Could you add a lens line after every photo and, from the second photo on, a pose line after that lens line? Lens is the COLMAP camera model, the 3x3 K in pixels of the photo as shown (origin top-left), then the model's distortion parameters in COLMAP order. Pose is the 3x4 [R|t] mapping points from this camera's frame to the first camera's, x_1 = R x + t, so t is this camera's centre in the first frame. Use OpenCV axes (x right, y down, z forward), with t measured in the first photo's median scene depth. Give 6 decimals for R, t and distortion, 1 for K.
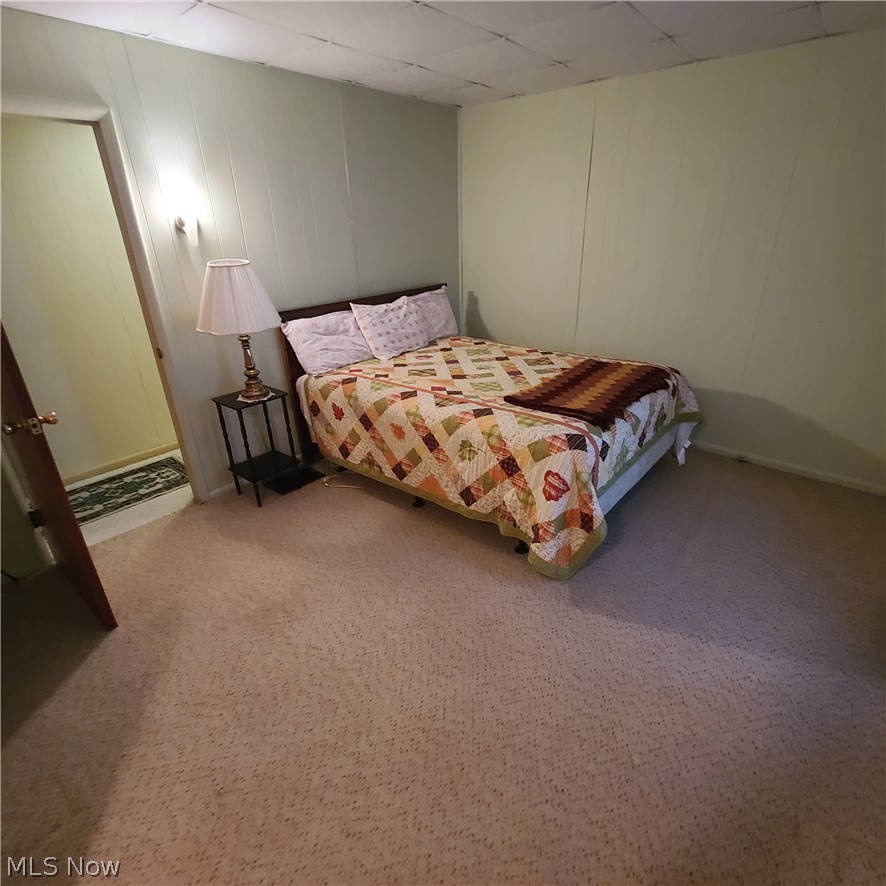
lens RADIAL K [[482.9, 0, 447.2], [0, 482.9, 446.4], [0, 0, 1]] dist [-0.003270, -0.001293]
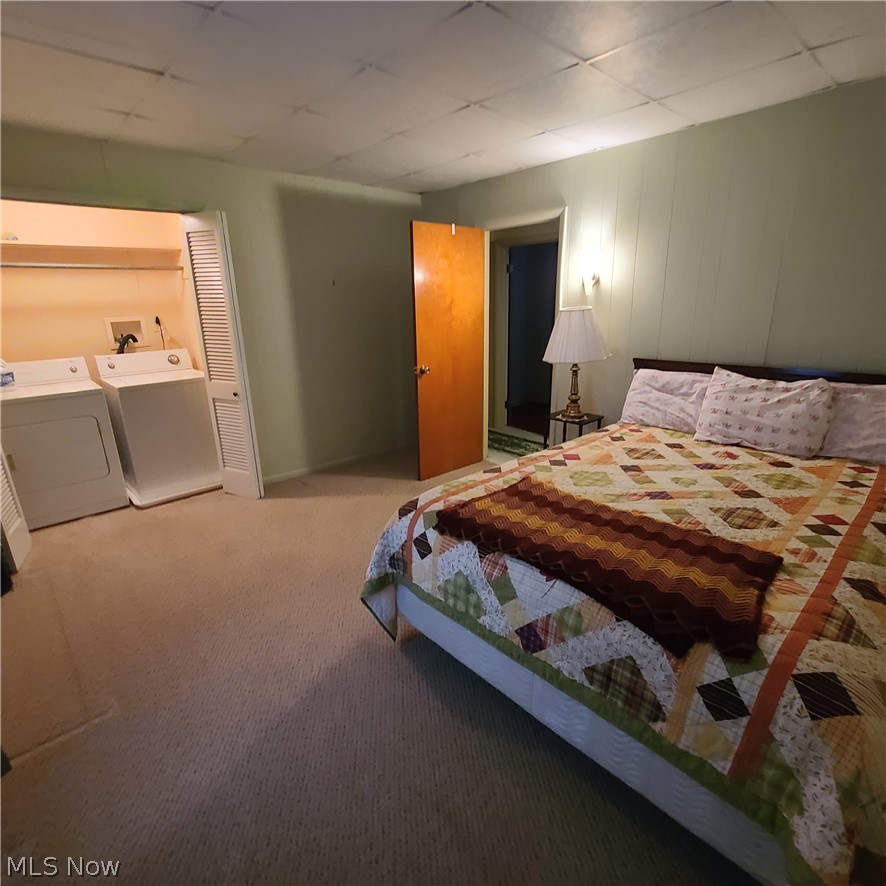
lens RADIAL K [[482.9, 0, 447.2], [0, 482.9, 446.4], [0, 0, 1]] dist [-0.003270, -0.001293]
pose [[-0.120140, 0.319582, -0.939912, 0.752884], [-0.391410, 0.854830, 0.340683, -0.313519], [0.912340, 0.408820, 0.022389, 0.684774]]
